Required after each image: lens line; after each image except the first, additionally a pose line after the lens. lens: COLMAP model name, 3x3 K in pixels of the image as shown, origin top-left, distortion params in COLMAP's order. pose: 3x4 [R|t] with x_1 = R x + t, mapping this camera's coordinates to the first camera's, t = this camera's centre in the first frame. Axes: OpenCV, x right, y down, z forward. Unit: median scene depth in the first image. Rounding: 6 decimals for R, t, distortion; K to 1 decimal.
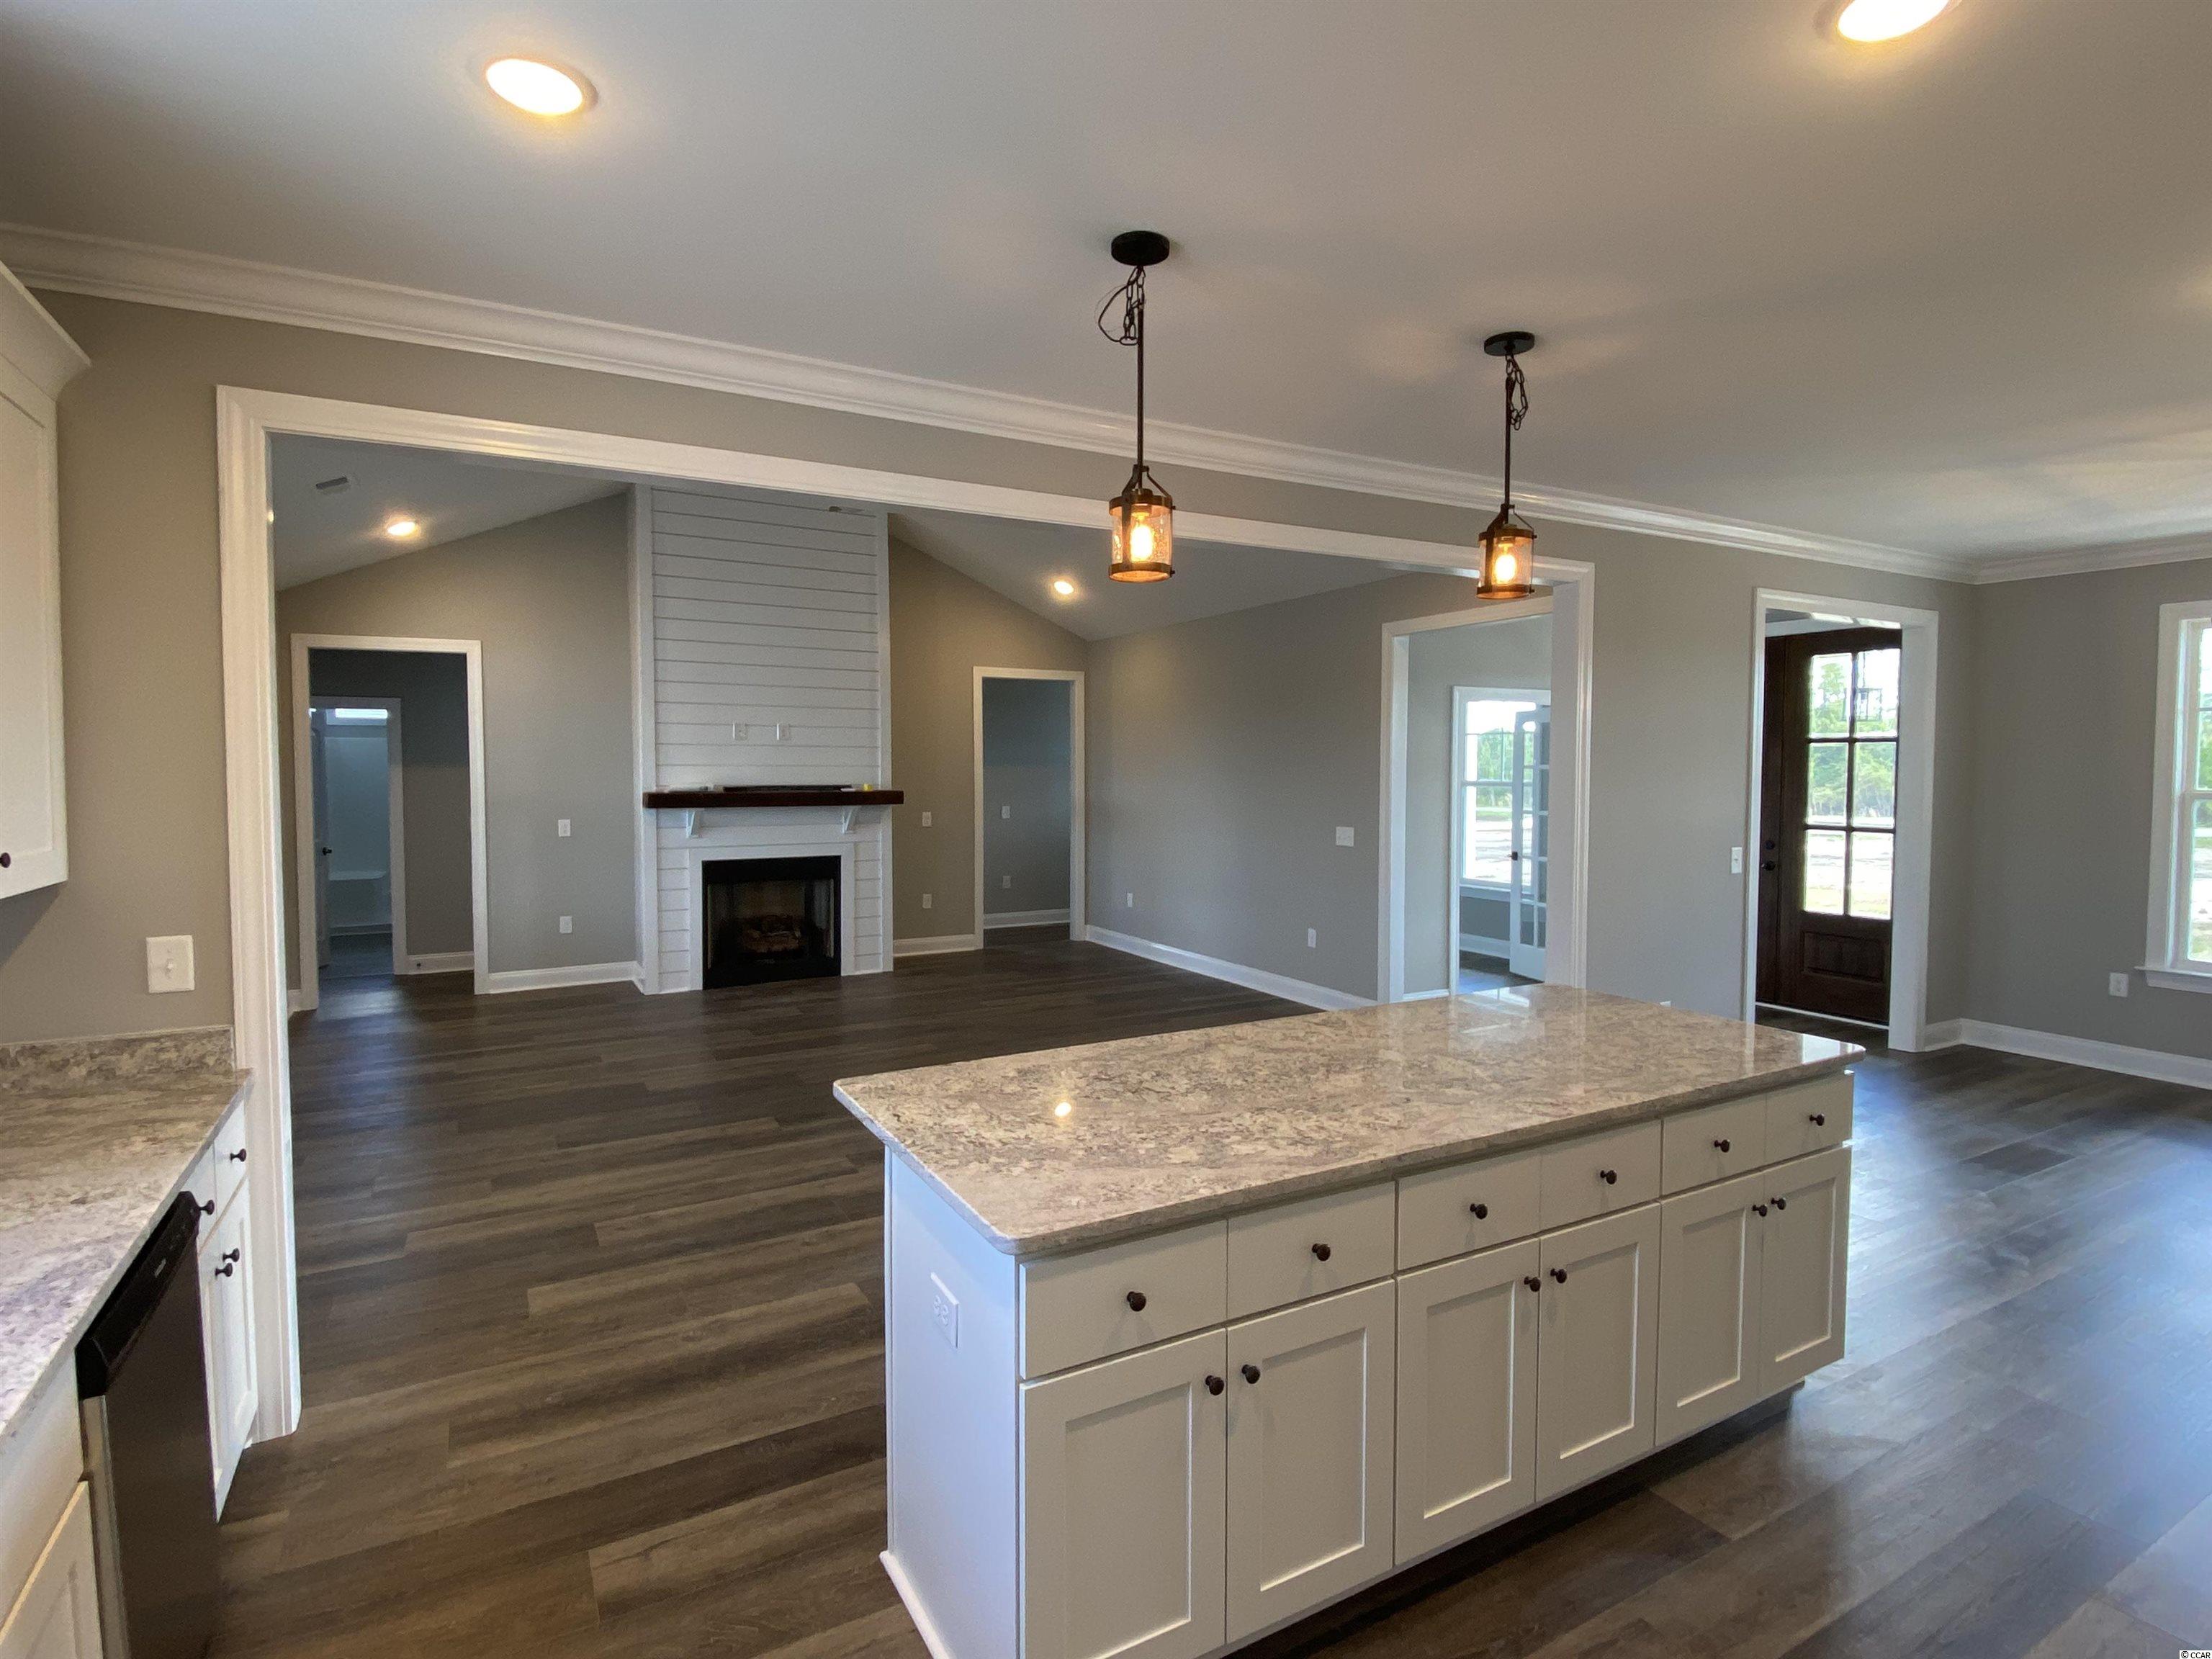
lens RADIAL K [[1140.9, 0, 1097.8], [0, 1140.9, 826.3], [0, 0, 1]] dist [0.018838, -0.000262]
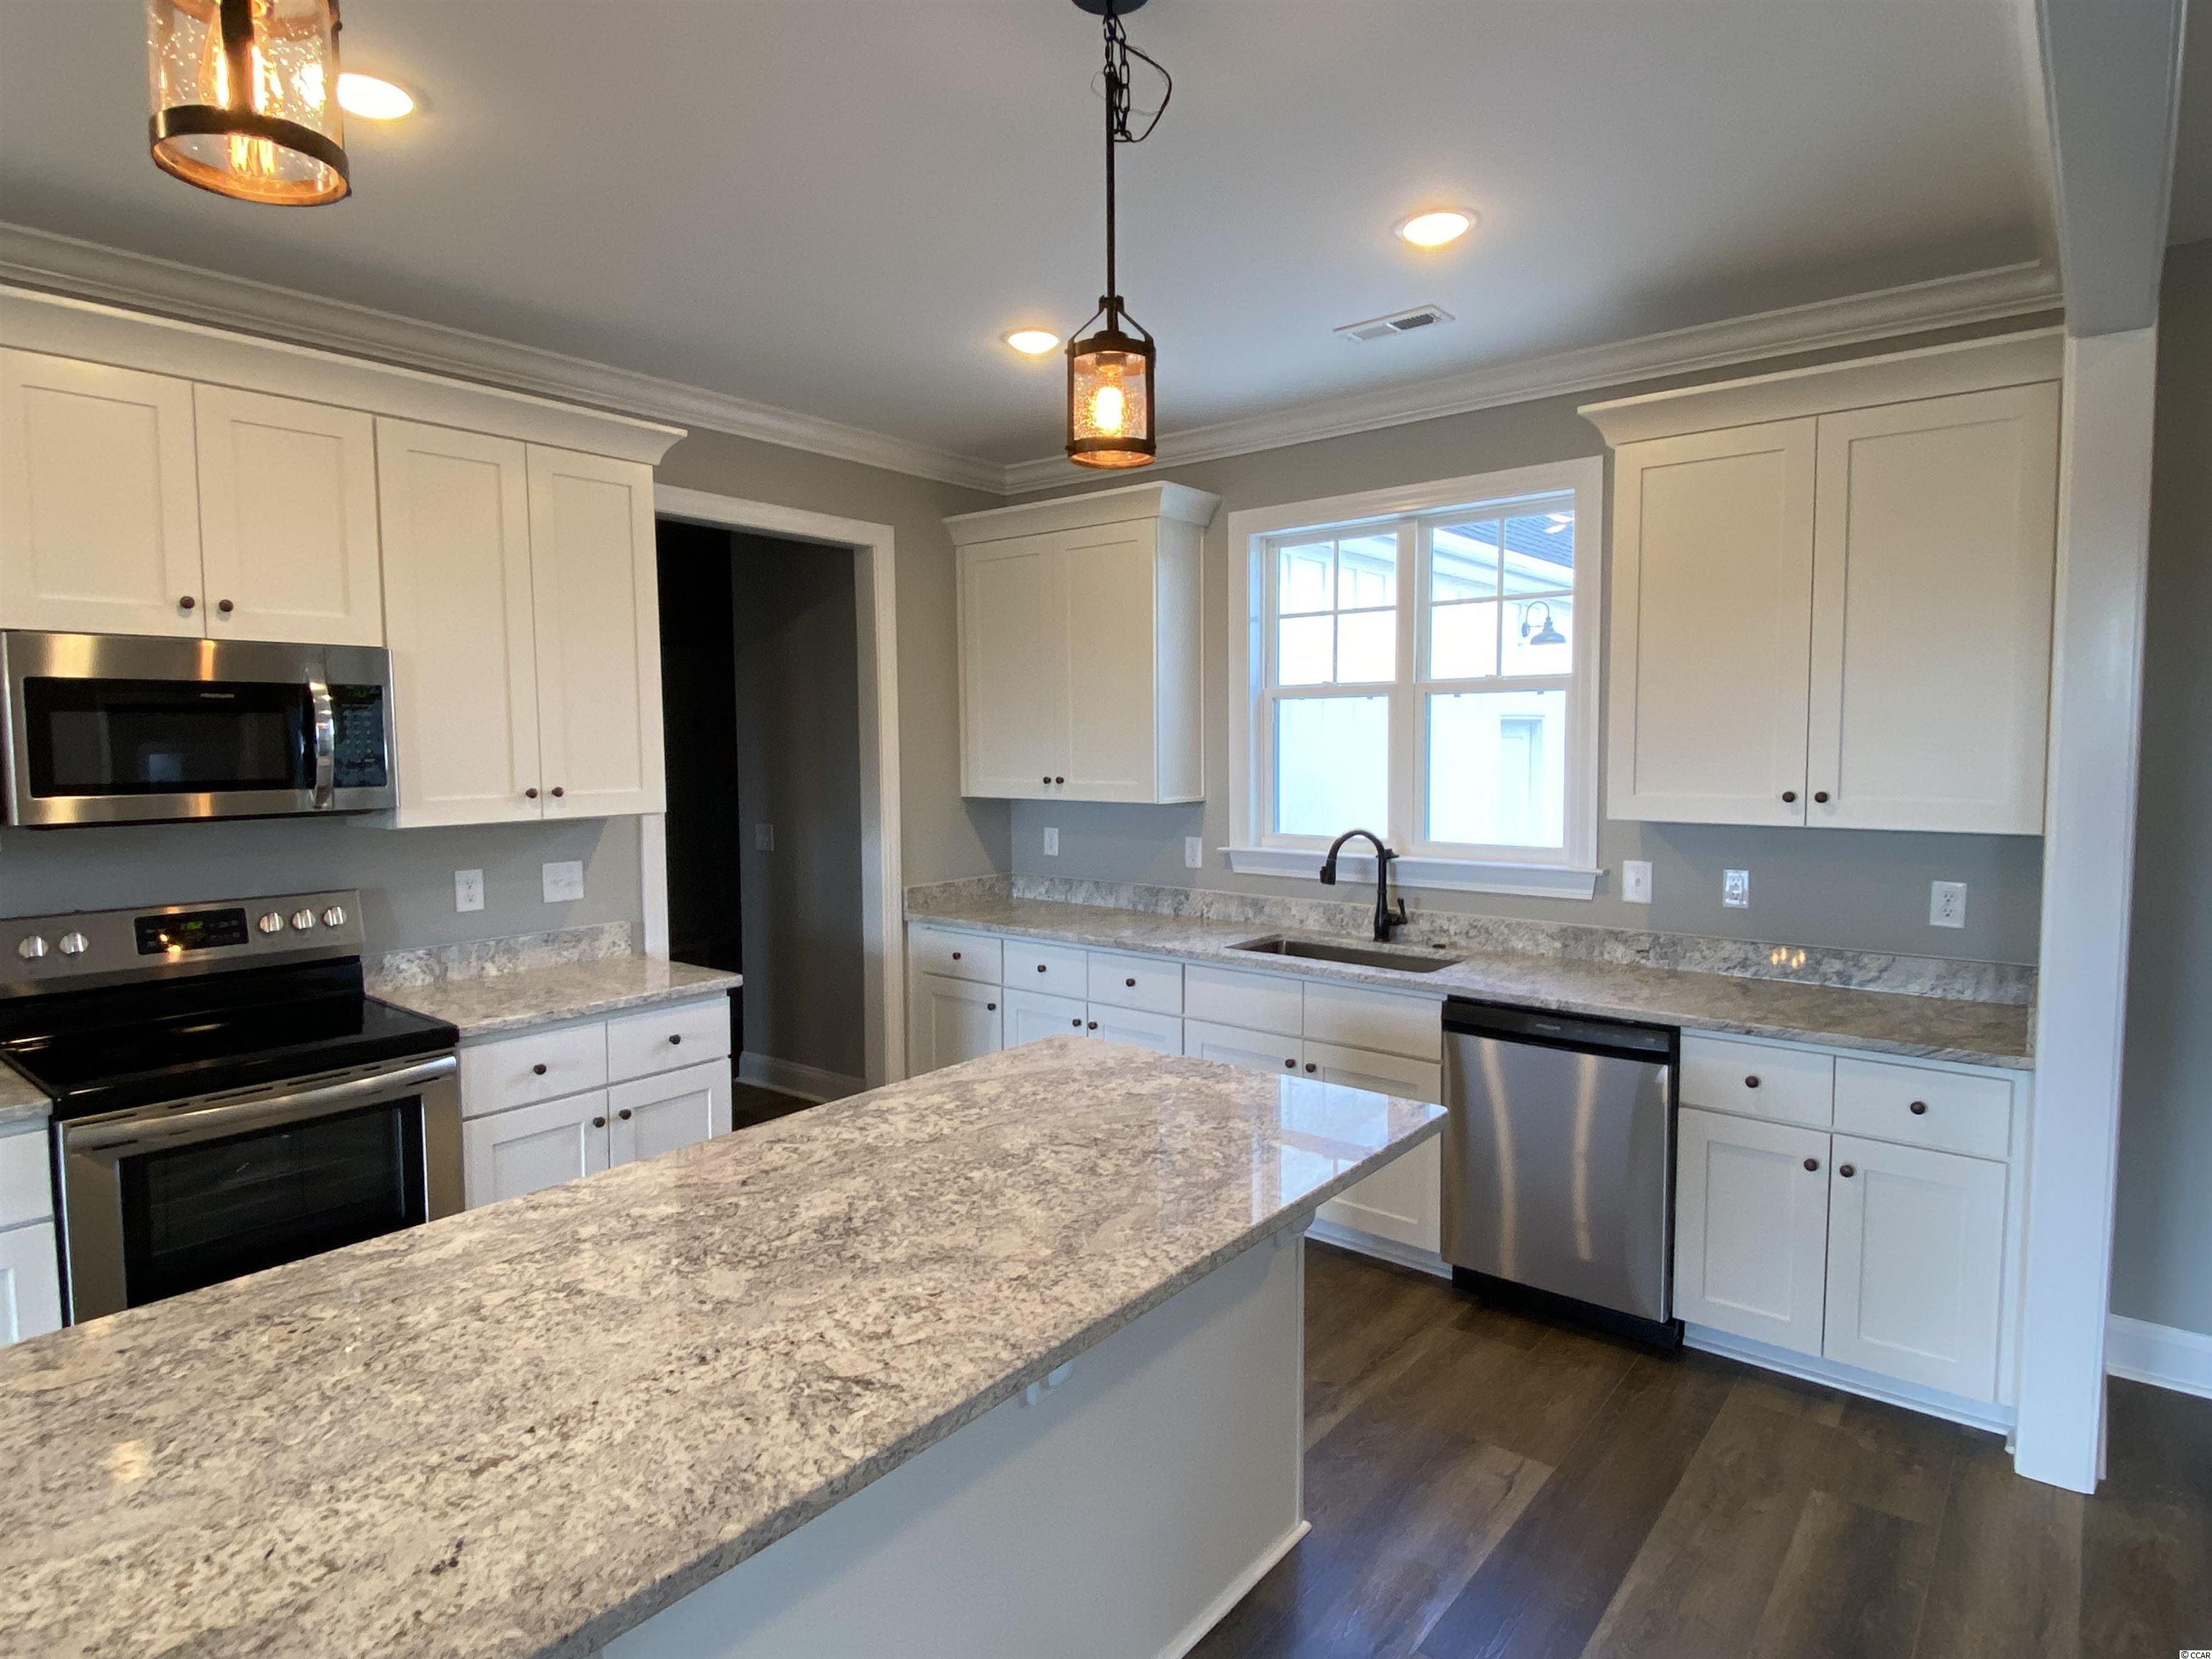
lens RADIAL K [[1221.8, 0, 1088.9], [0, 1221.8, 829.3], [0, 0, 1]] dist [0.003036, -0.000522]
pose [[-0.933856, 0.032461, -0.356174, 0.321225], [-0.011180, 0.992736, 0.119789, -0.080628], [0.357475, 0.115847, -0.926710, 1.701590]]
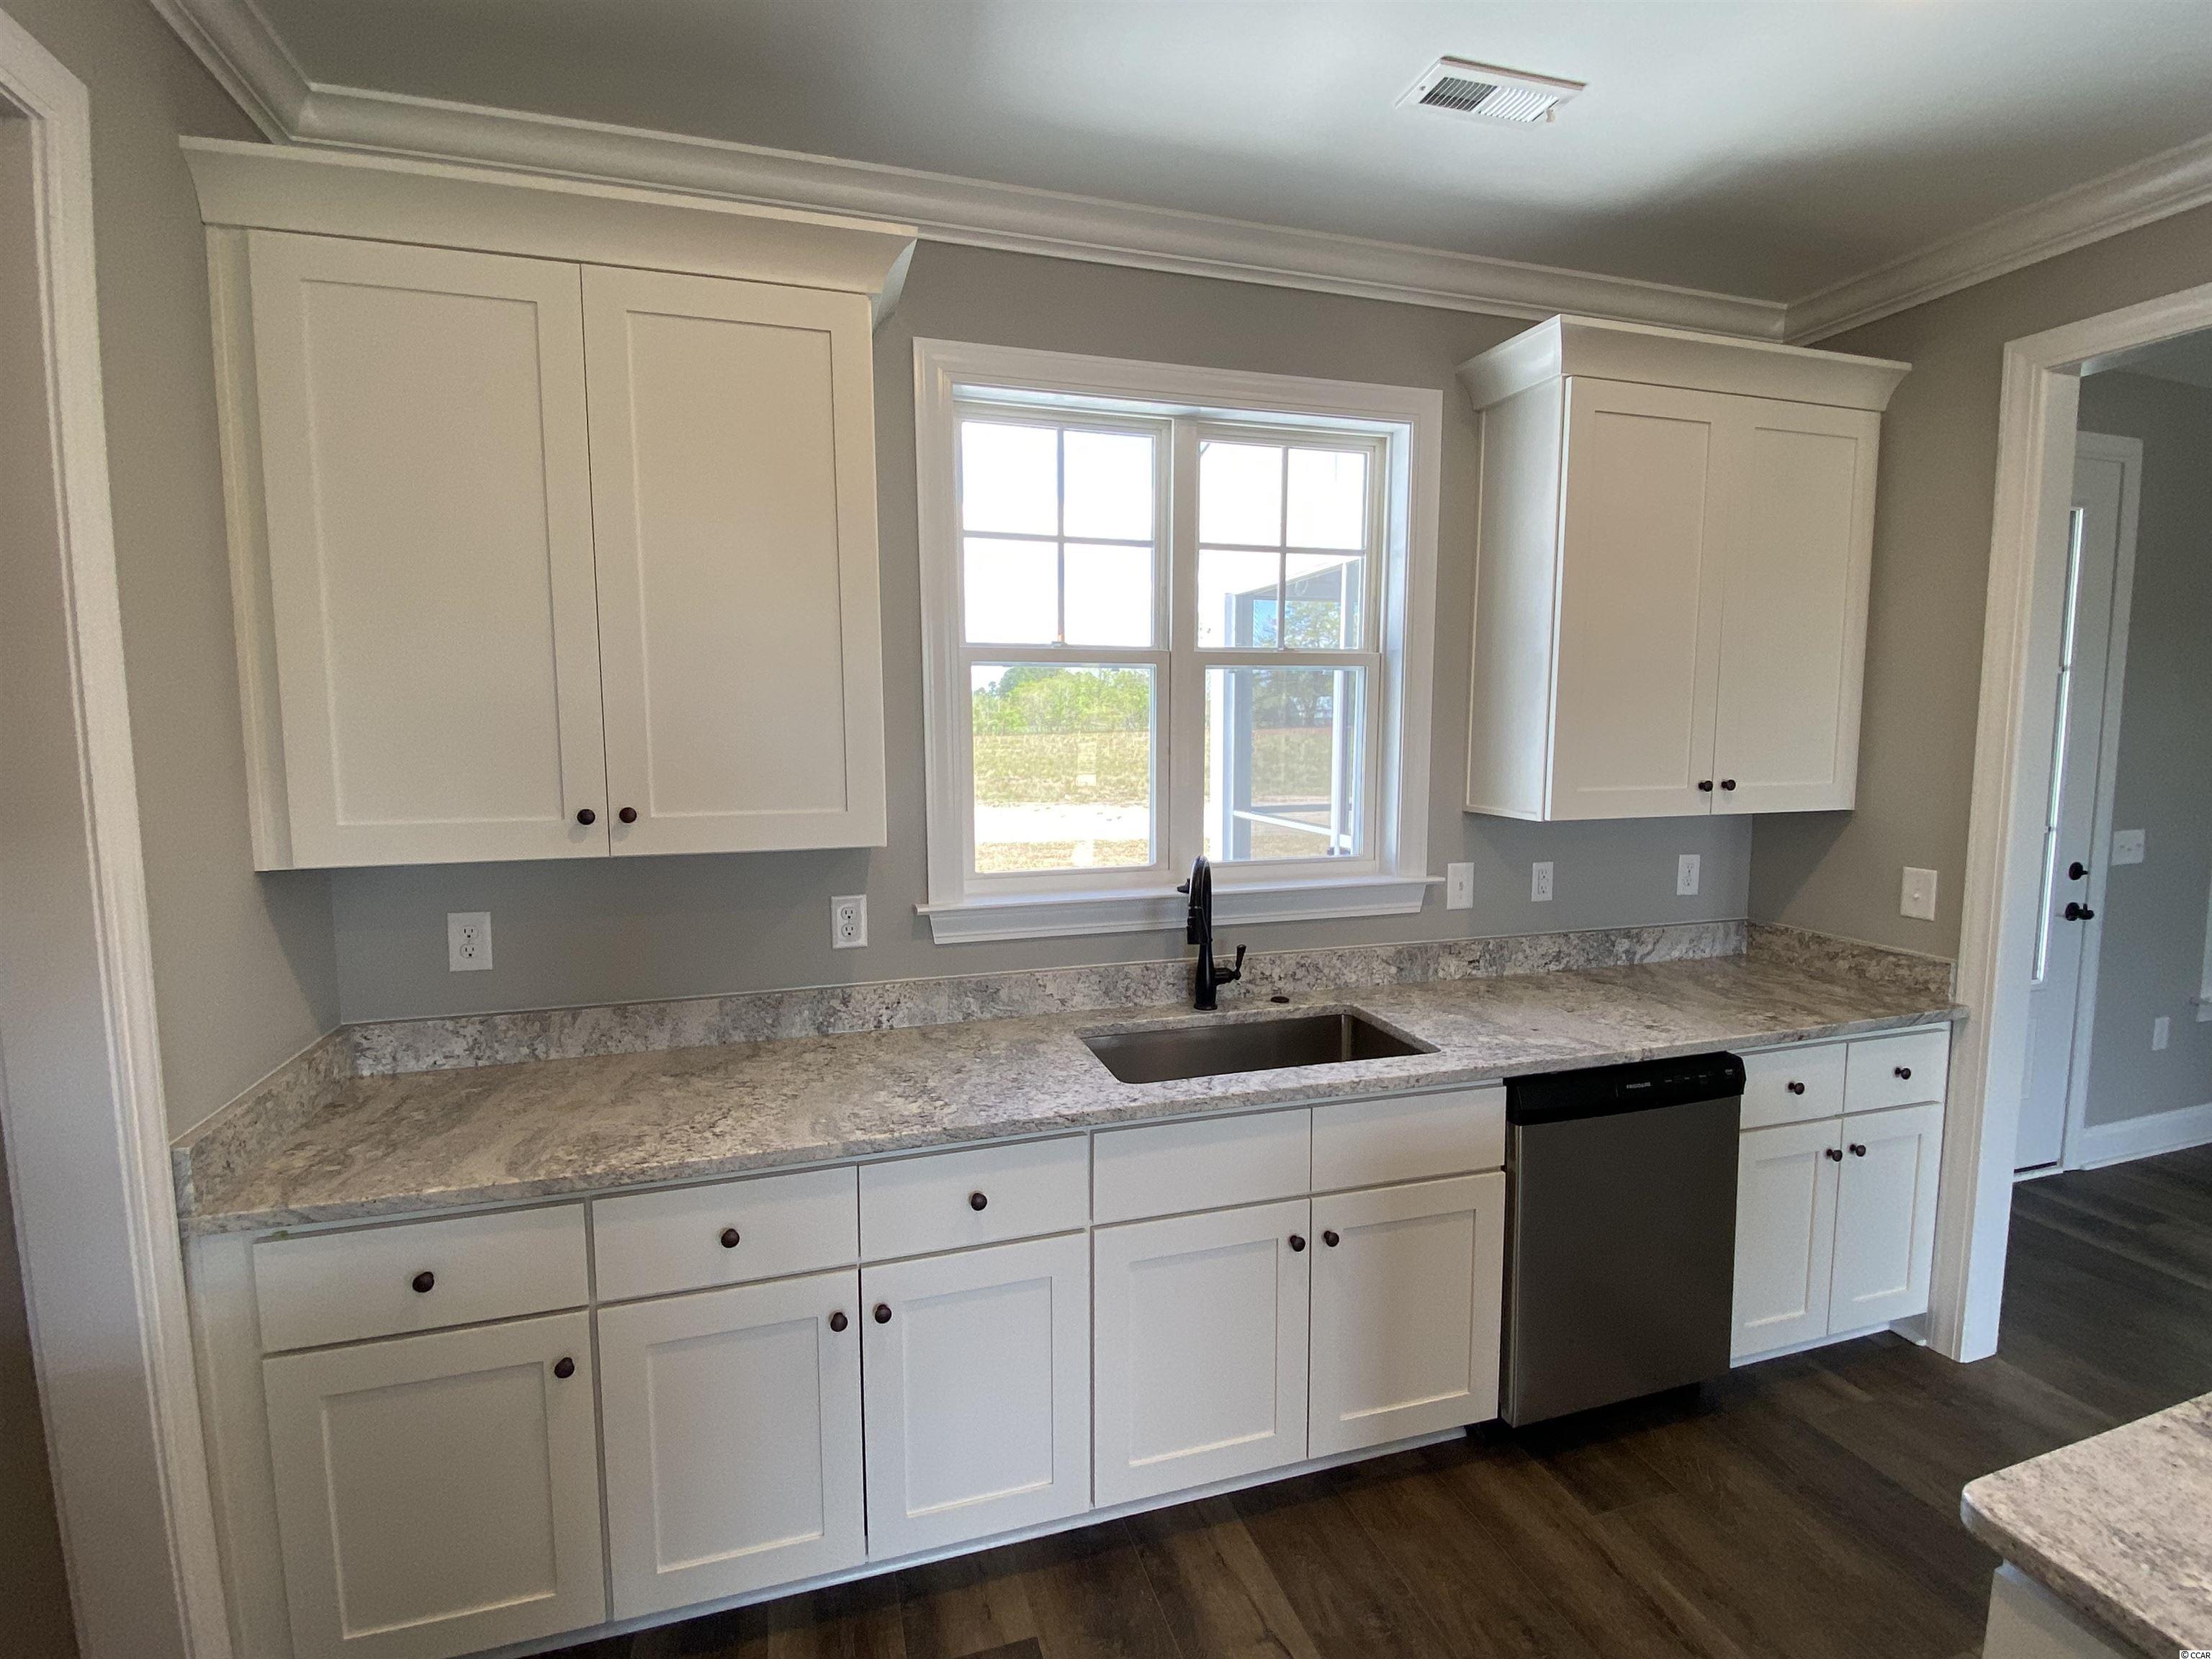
lens RADIAL K [[1033.7, 0, 1109.5], [0, 1033.7, 831.2], [0, 0, 1]] dist [0.027667, -0.000401]
pose [[-0.195239, 0.106881, -0.974914, 0.353312], [-0.047821, 0.991824, 0.118311, -0.024739], [0.979589, 0.069720, -0.188532, 0.435702]]
